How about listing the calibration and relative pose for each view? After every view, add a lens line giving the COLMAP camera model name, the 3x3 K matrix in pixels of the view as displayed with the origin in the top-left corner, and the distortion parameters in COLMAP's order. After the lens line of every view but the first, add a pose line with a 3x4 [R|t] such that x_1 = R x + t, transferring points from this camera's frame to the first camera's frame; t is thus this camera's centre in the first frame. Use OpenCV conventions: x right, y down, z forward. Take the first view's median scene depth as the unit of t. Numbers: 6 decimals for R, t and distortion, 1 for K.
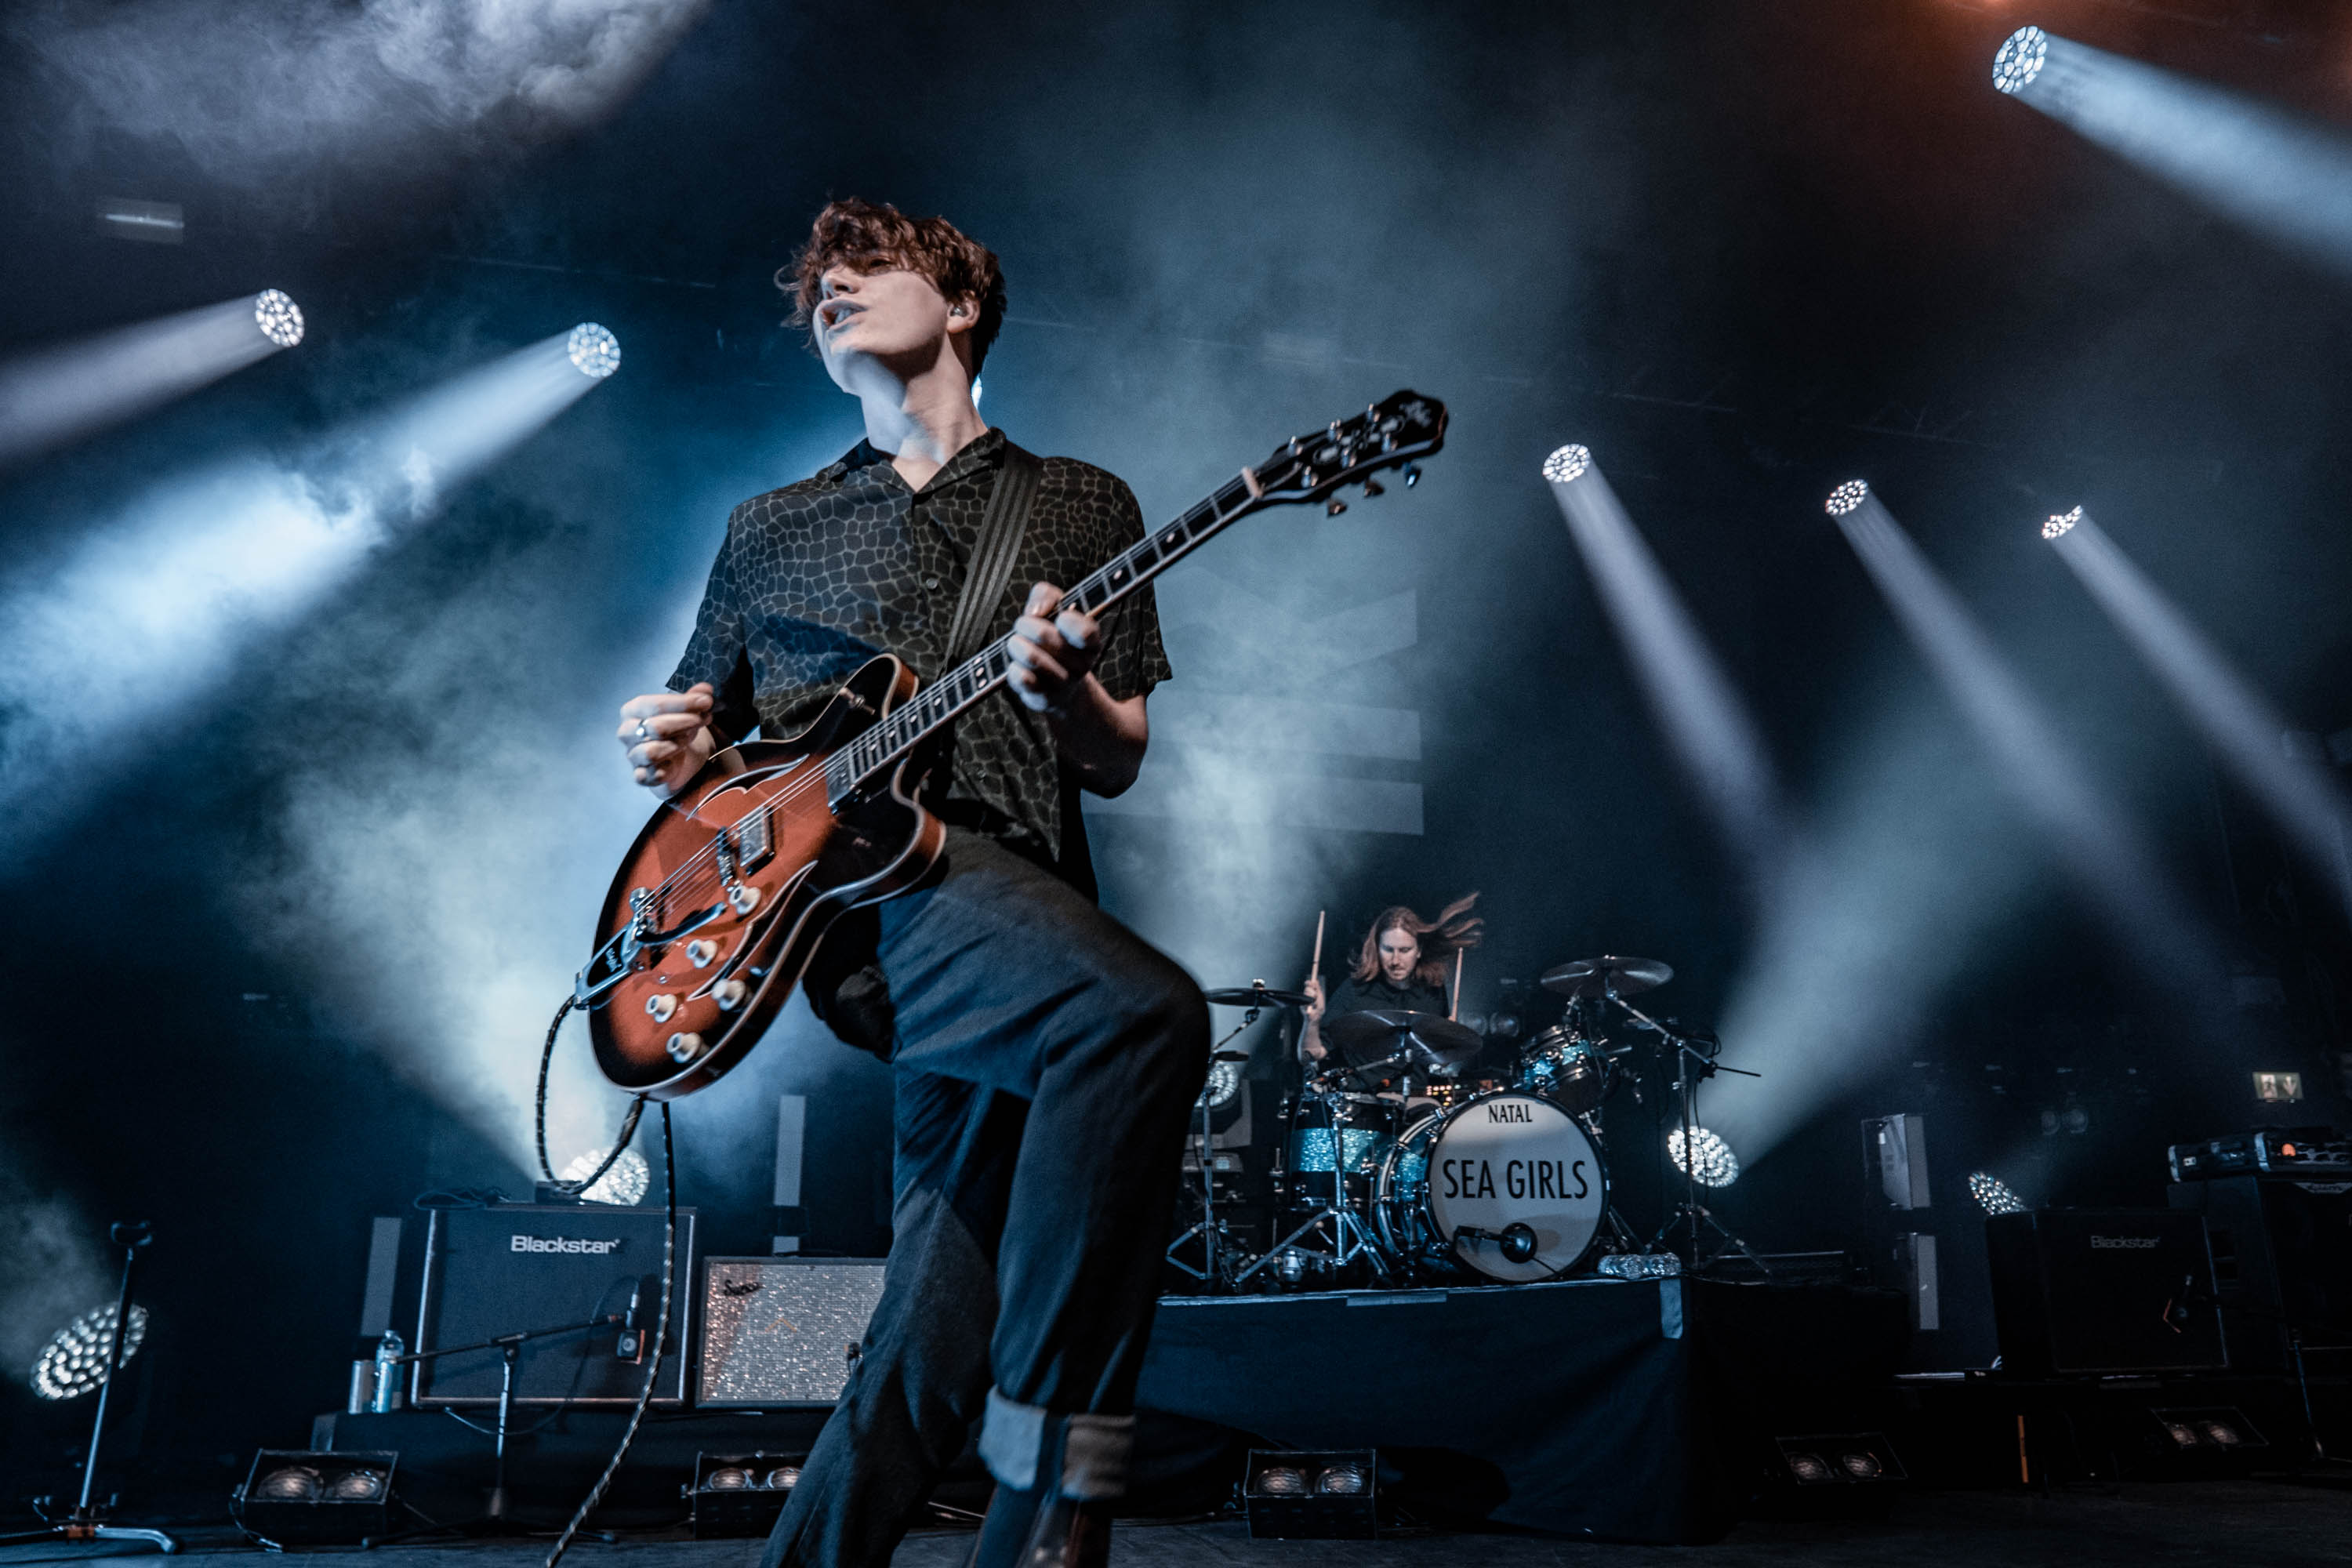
lens RADIAL K [[1841.3, 0, 1262.0], [0, 1841.3, 781.7], [0, 0, 1]] dist [-0.144779, 0.120985]
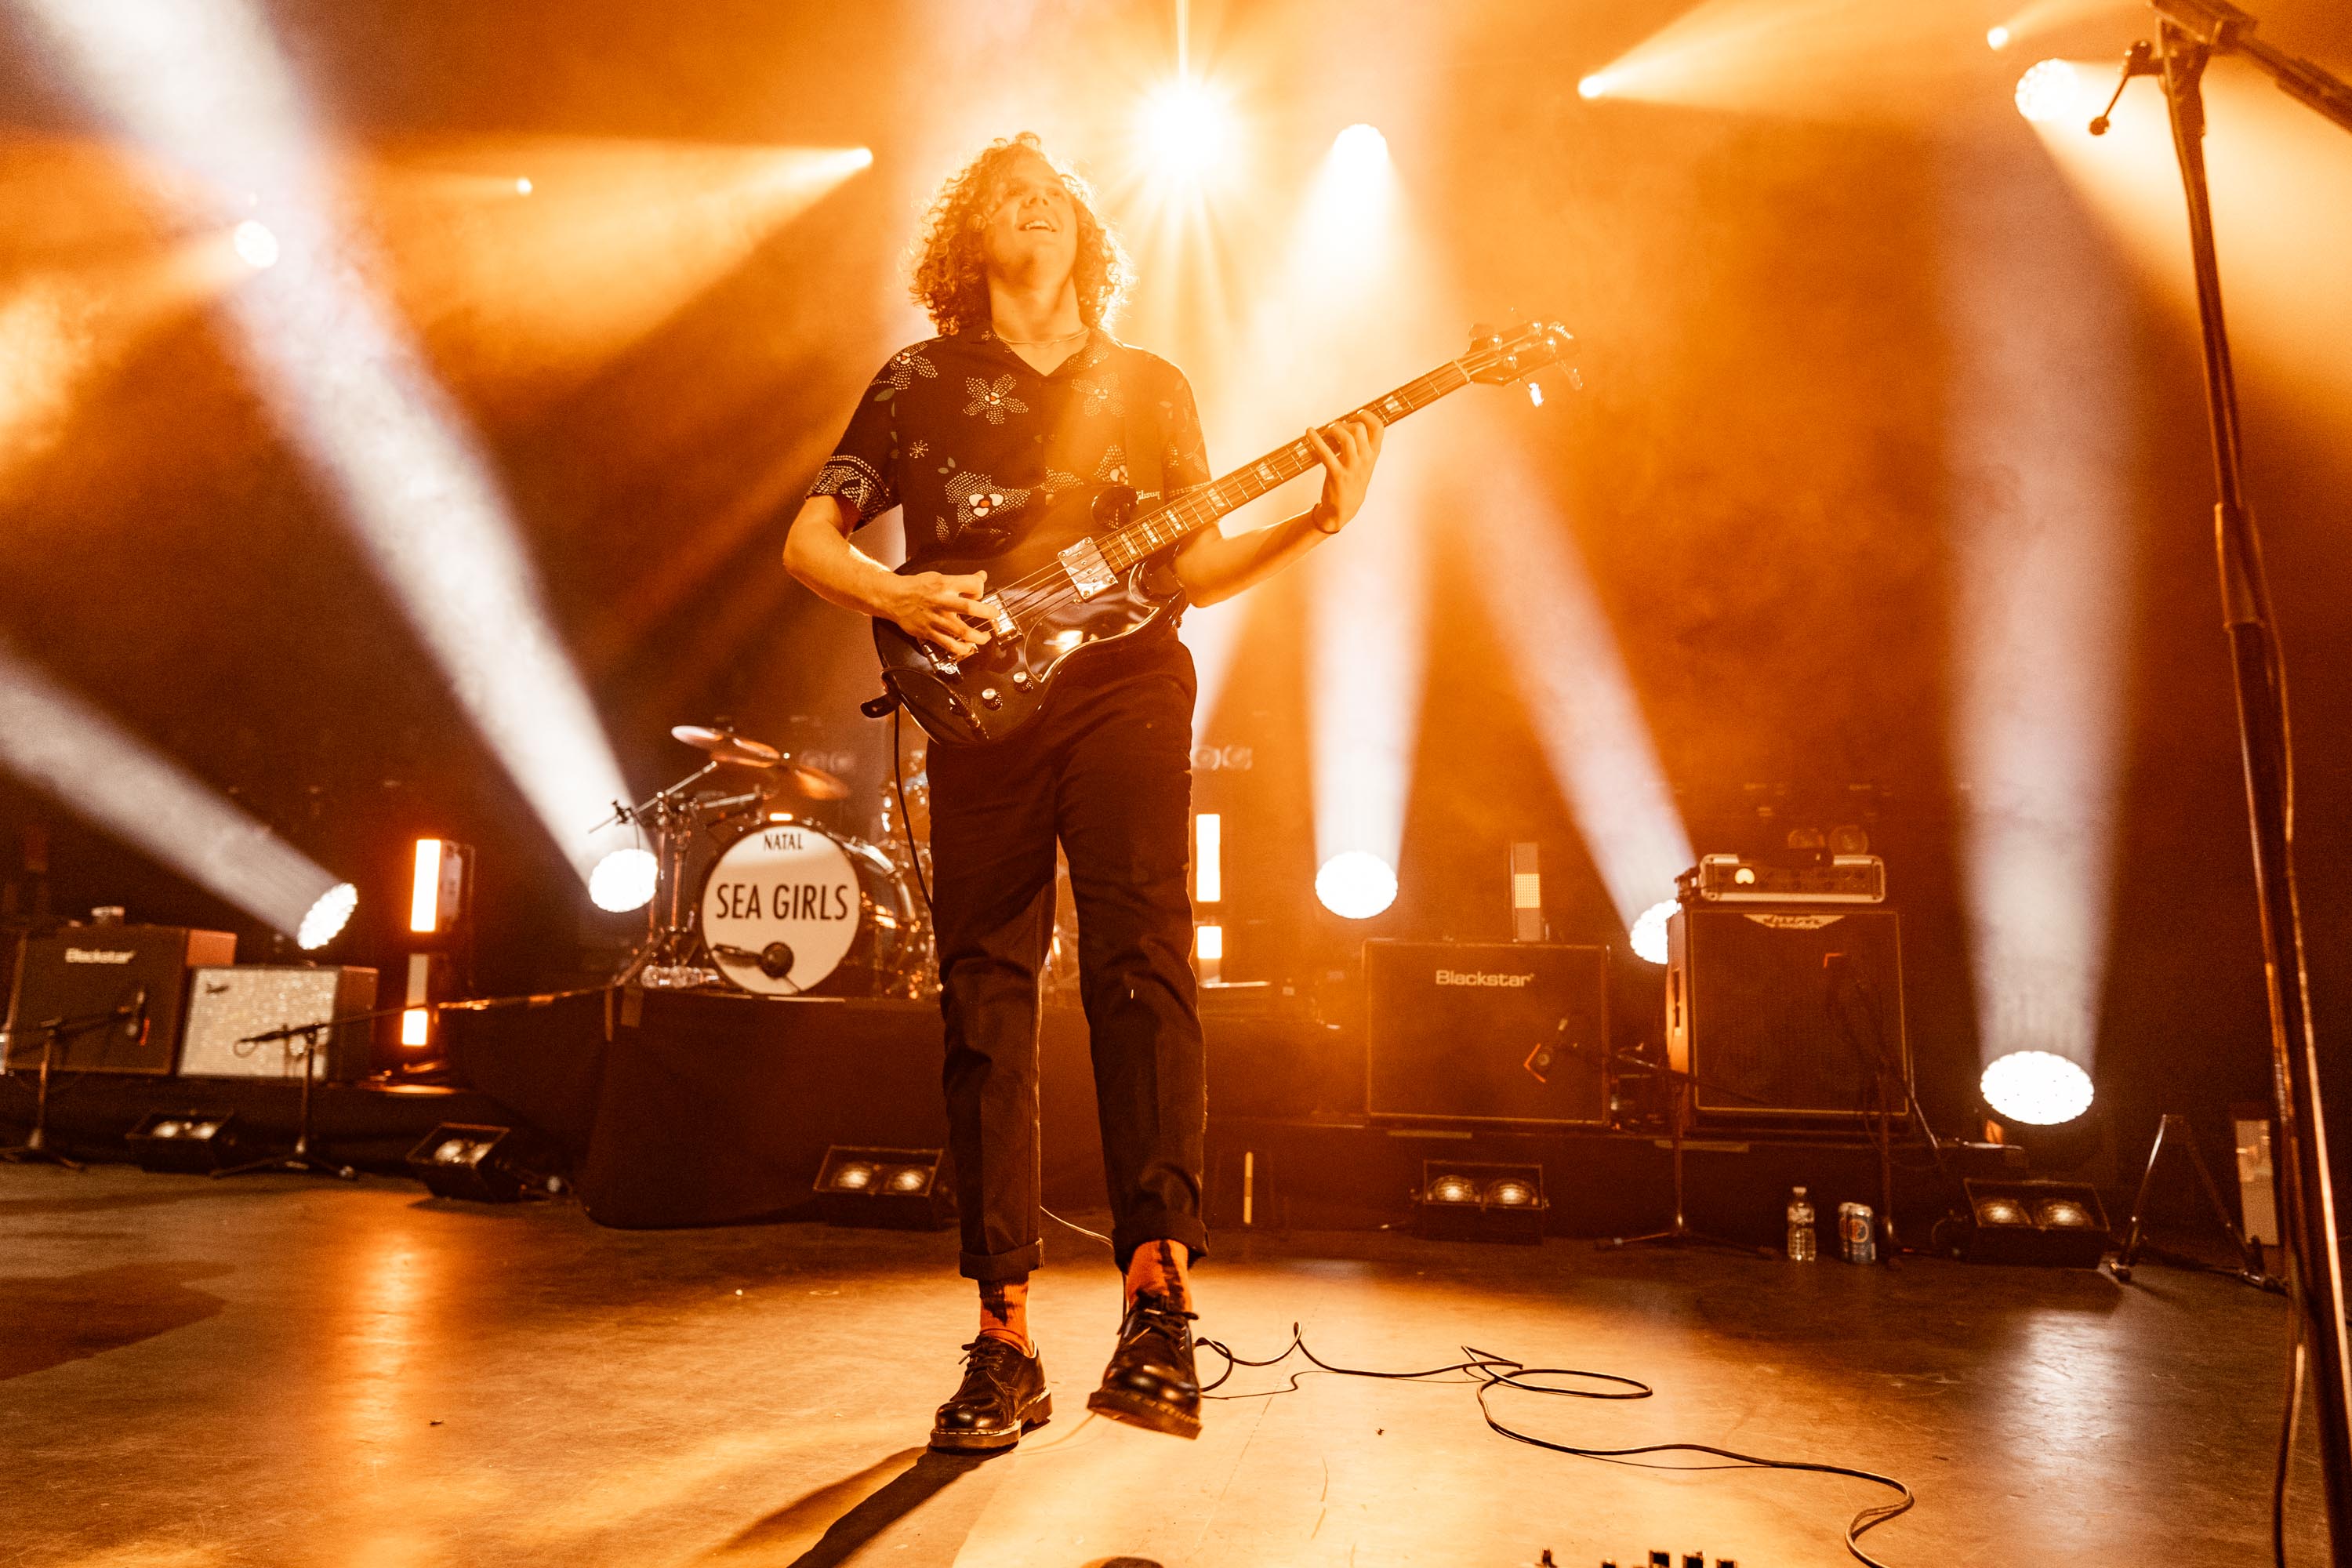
lens RADIAL K [[1765.4, 0, 1176.0], [0, 1765.4, 784.0], [0, 0, 1]] dist [-0.033765, 0.006817]
pose [[0.895818, -0.036948, -0.442883, 0.860756], [0.094107, 0.989710, 0.107782, 0.060883], [0.434344, -0.138232, 0.890077, 0.189078]]
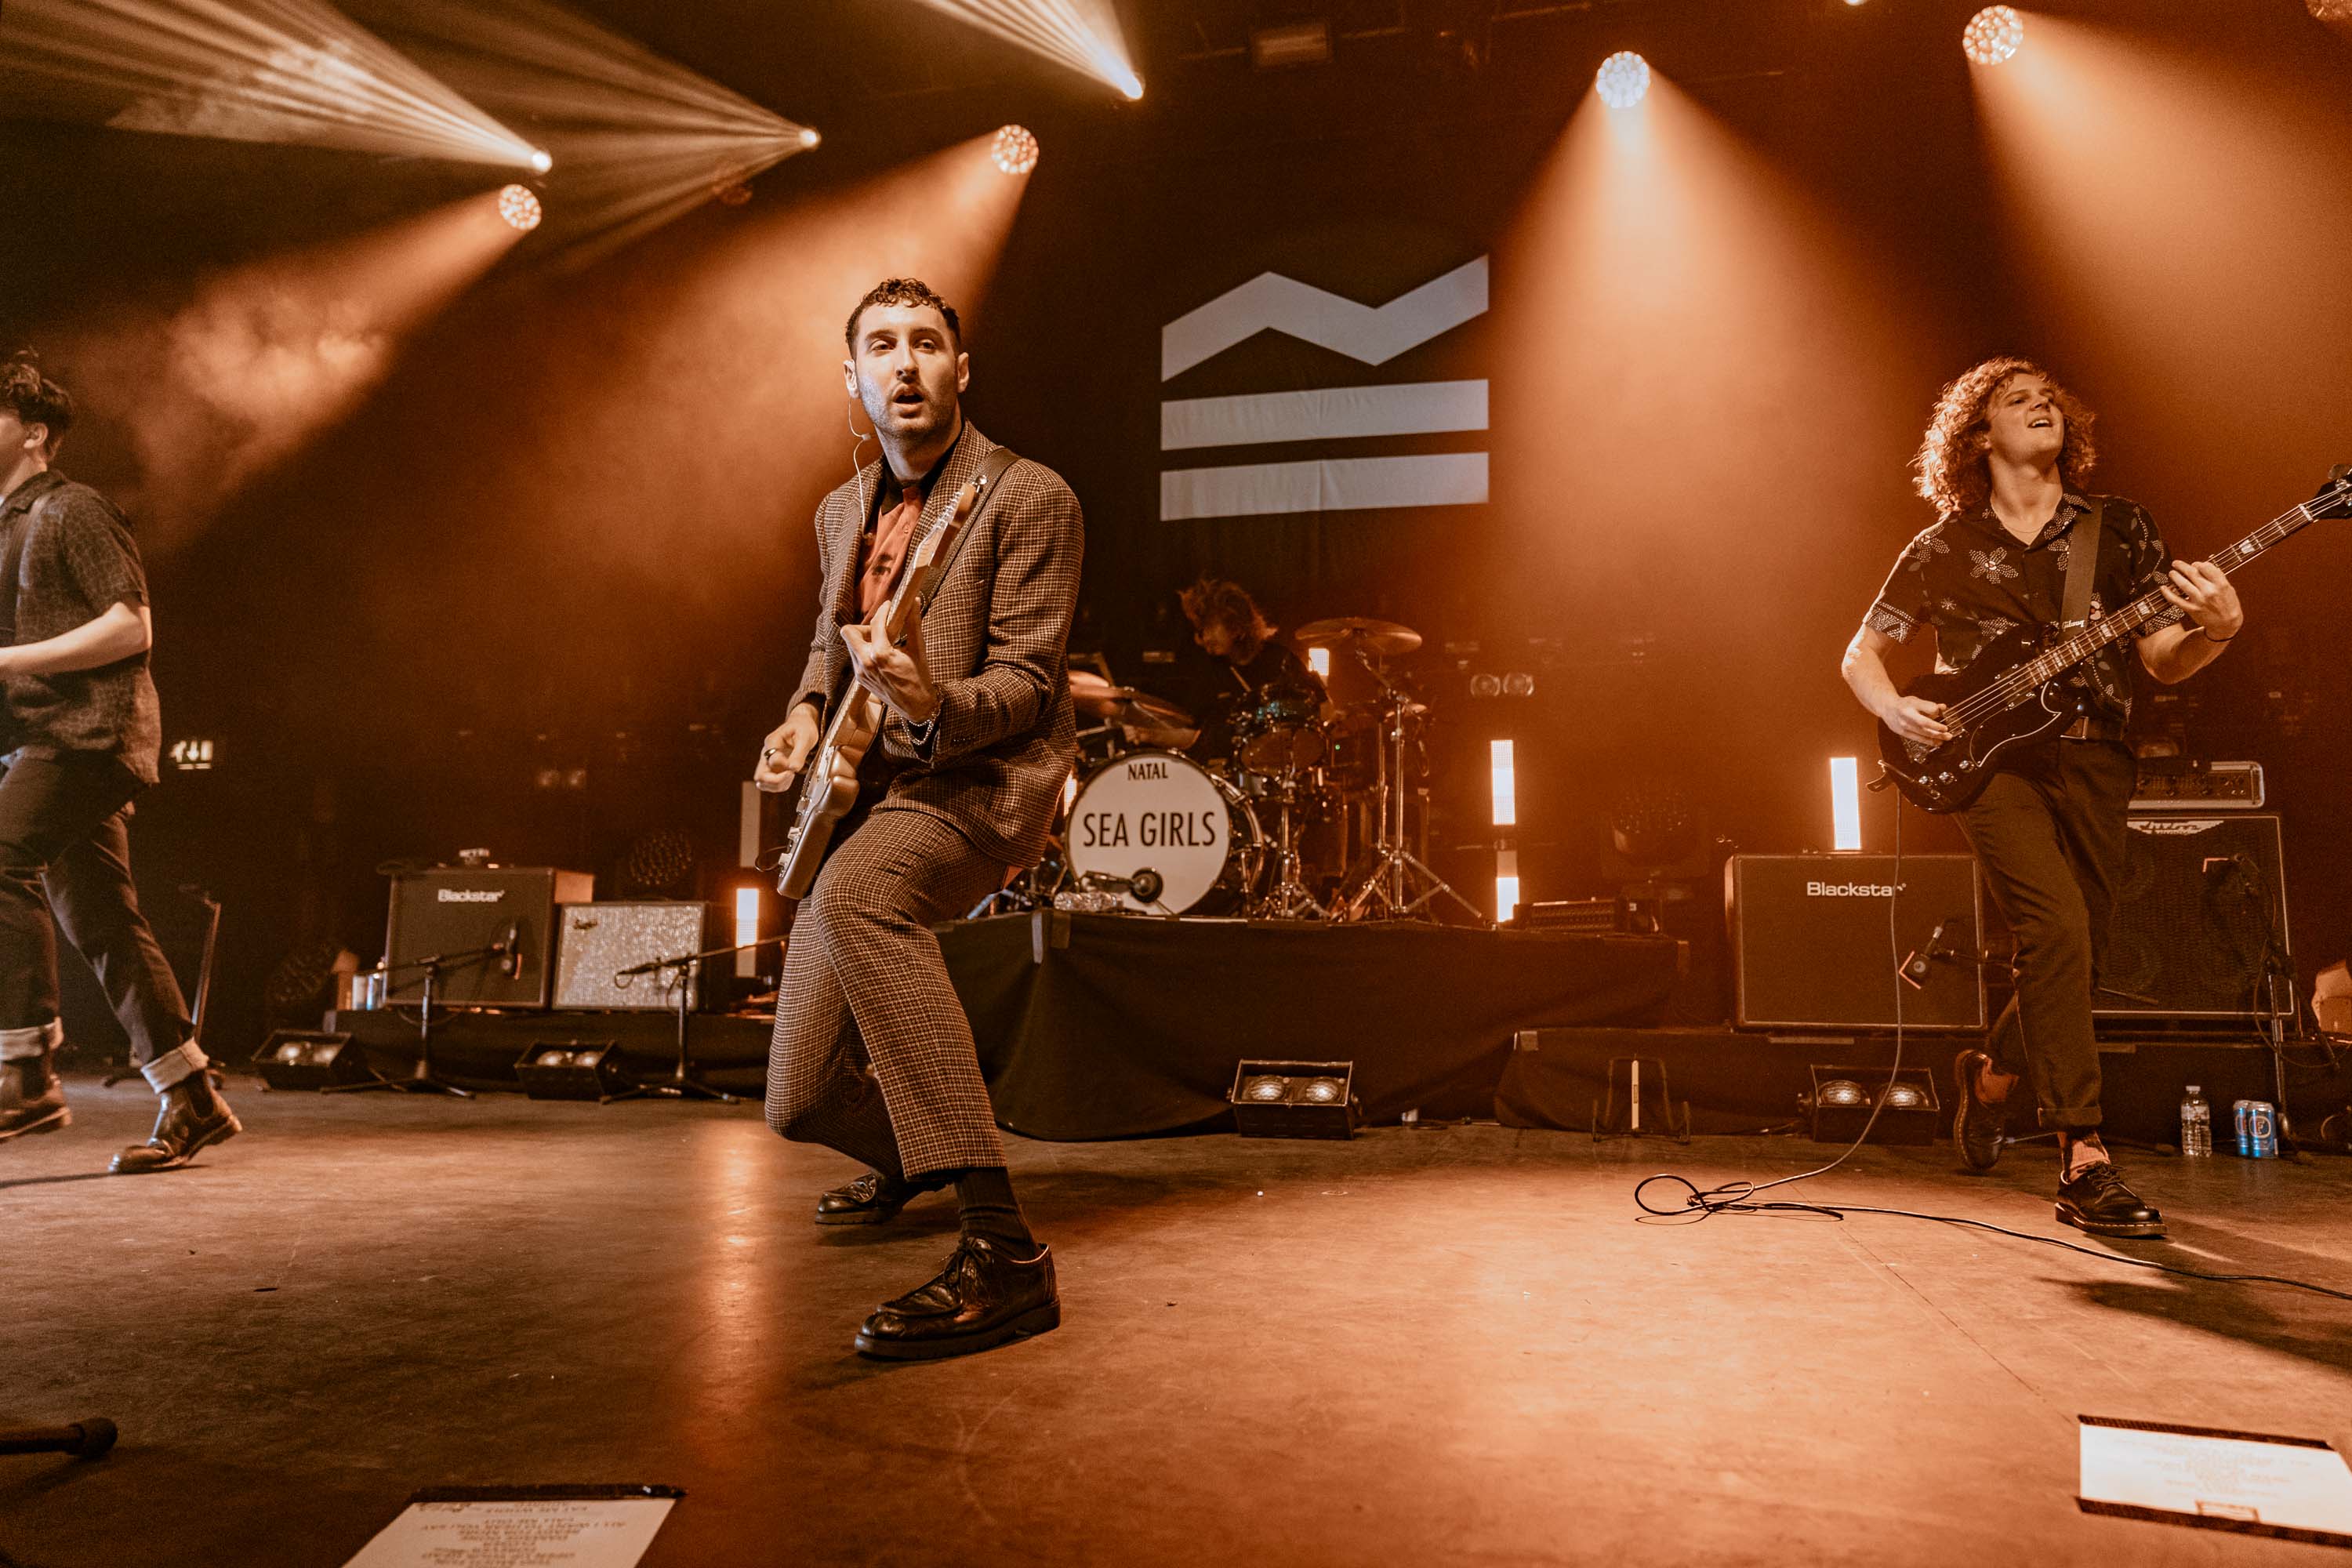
lens RADIAL K [[1765.4, 0, 1176.0], [0, 1765.4, 784.0], [0, 0, 1]] dist [-0.033765, 0.006817]
pose [[0.872871, -0.039306, -0.486366, 0.720747], [0.120392, 0.983283, 0.136599, 0.046583], [0.472866, -0.177788, 0.863011, 0.080196]]
